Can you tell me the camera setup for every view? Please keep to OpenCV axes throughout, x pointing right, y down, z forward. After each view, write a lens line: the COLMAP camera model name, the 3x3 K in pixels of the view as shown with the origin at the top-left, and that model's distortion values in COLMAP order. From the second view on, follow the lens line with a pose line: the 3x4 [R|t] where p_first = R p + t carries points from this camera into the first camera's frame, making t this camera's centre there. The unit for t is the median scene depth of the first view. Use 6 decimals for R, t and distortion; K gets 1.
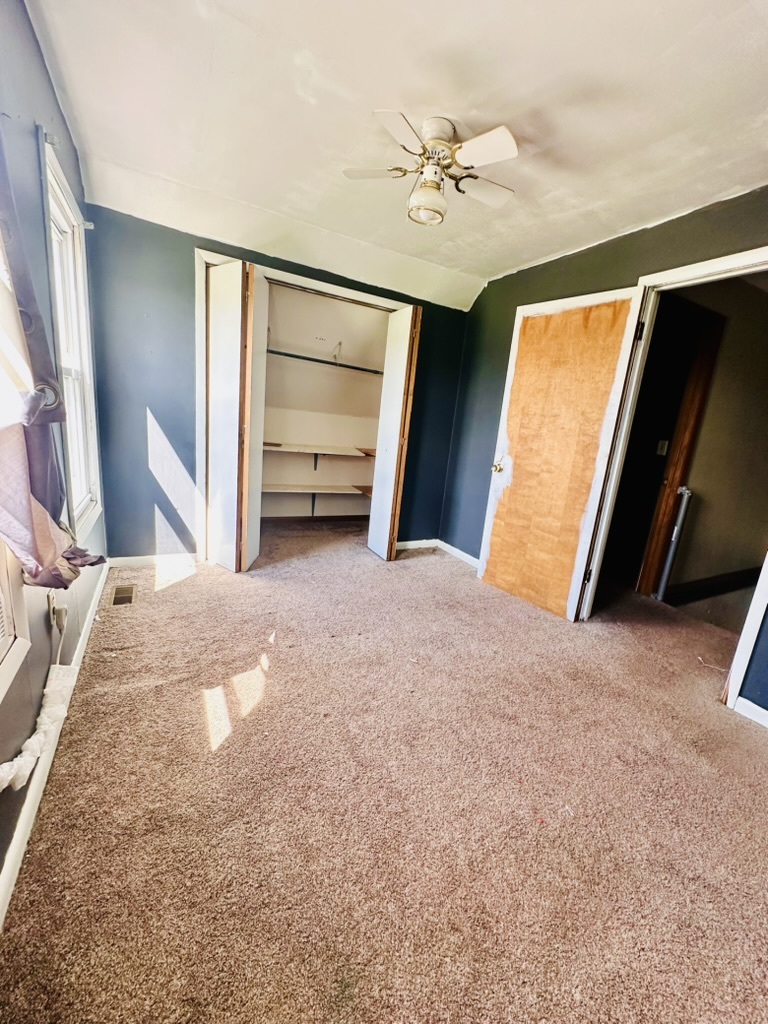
lens RADIAL K [[411.0, 0, 378.8], [0, 411.0, 507.8], [0, 0, 1]] dist [-0.004374, 0.000584]
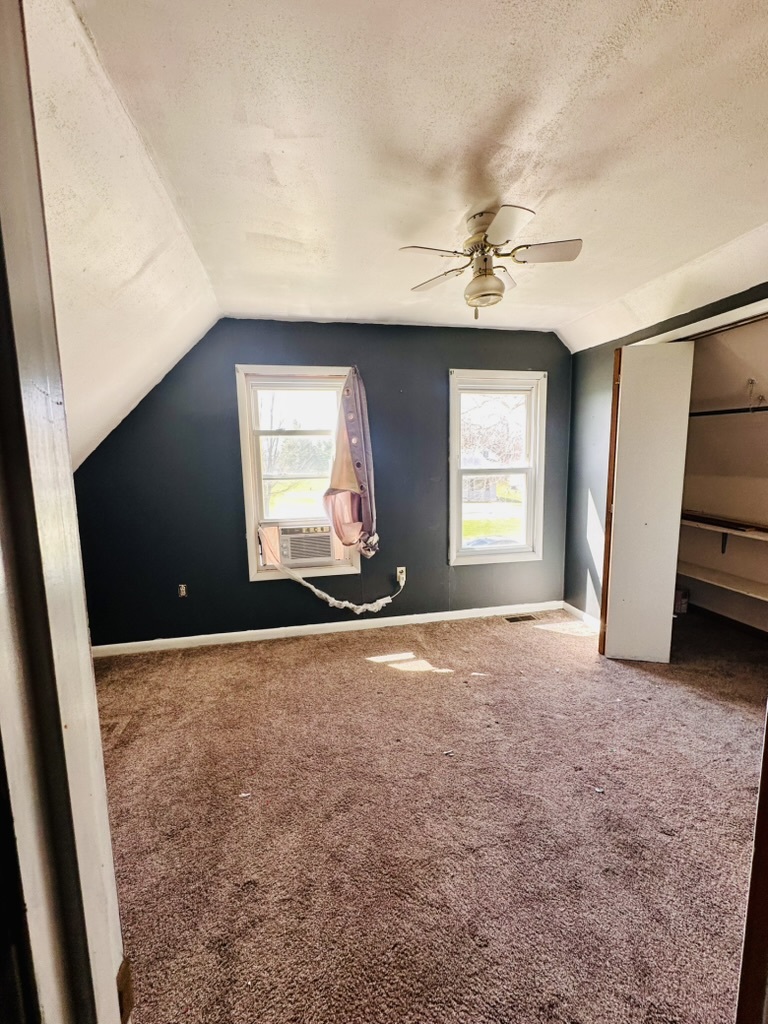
lens RADIAL K [[411.0, 0, 378.9], [0, 411.0, 511.5], [0, 0, 1]] dist [-0.004374, 0.000584]
pose [[-0.278555, 0.042014, -0.959501, 0.839690], [-0.209719, 0.972273, 0.103457, -0.187051], [0.937243, 0.230044, -0.262021, 0.806640]]
